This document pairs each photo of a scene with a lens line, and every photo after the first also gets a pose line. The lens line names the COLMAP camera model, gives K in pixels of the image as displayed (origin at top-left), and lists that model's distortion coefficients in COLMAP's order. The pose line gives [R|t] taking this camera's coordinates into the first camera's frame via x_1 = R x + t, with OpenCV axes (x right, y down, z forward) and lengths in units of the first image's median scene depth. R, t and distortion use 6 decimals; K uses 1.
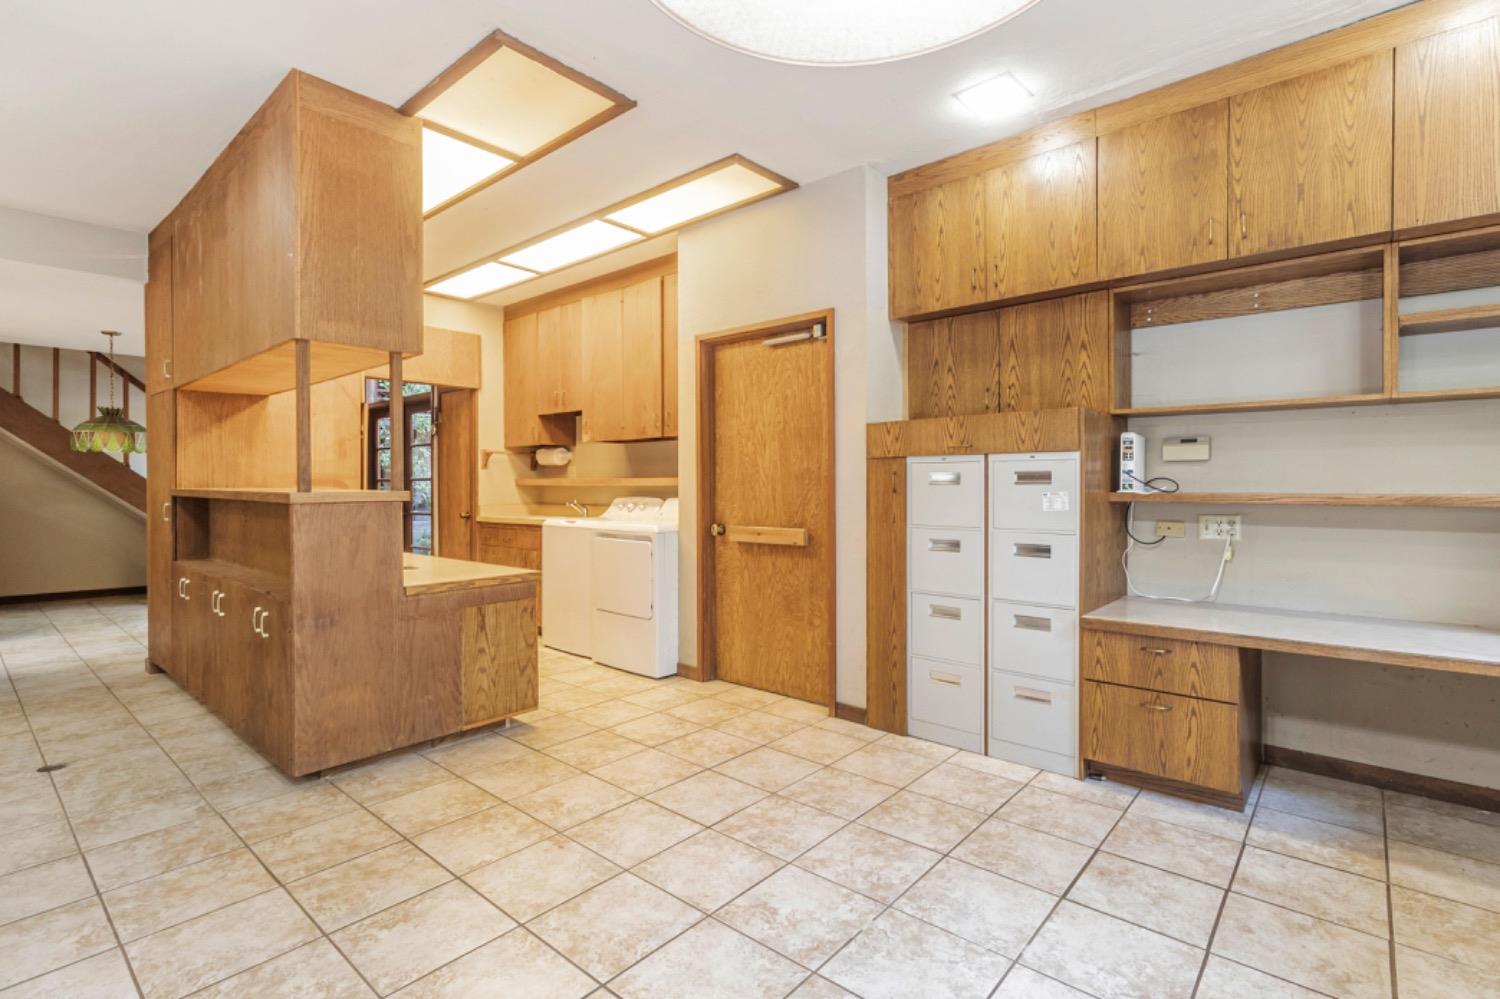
lens RADIAL K [[702.9, 0, 758.4], [0, 702.9, 480.8], [0, 0, 1]] dist [0.001885, 0.000602]
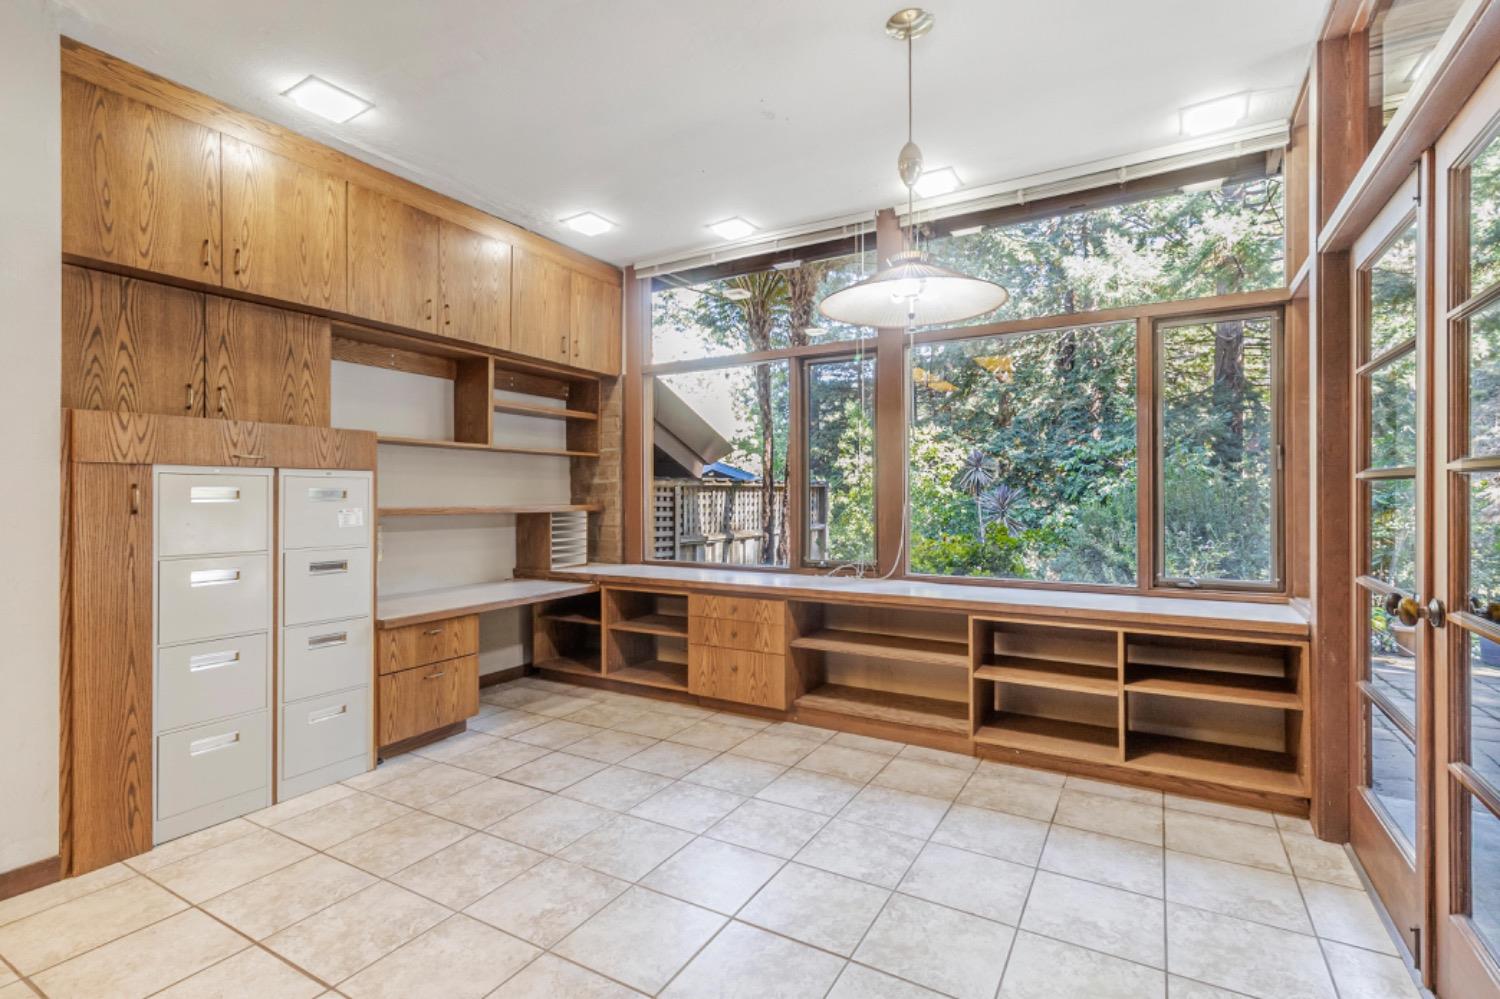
lens RADIAL K [[702.9, 0, 758.4], [0, 702.9, 480.8], [0, 0, 1]] dist [0.001885, 0.000602]
pose [[-0.190295, 0.024572, 0.981419, -0.670281], [-0.003668, 0.999662, -0.025740, -0.000466], [-0.981720, -0.008498, -0.190140, 0.558244]]
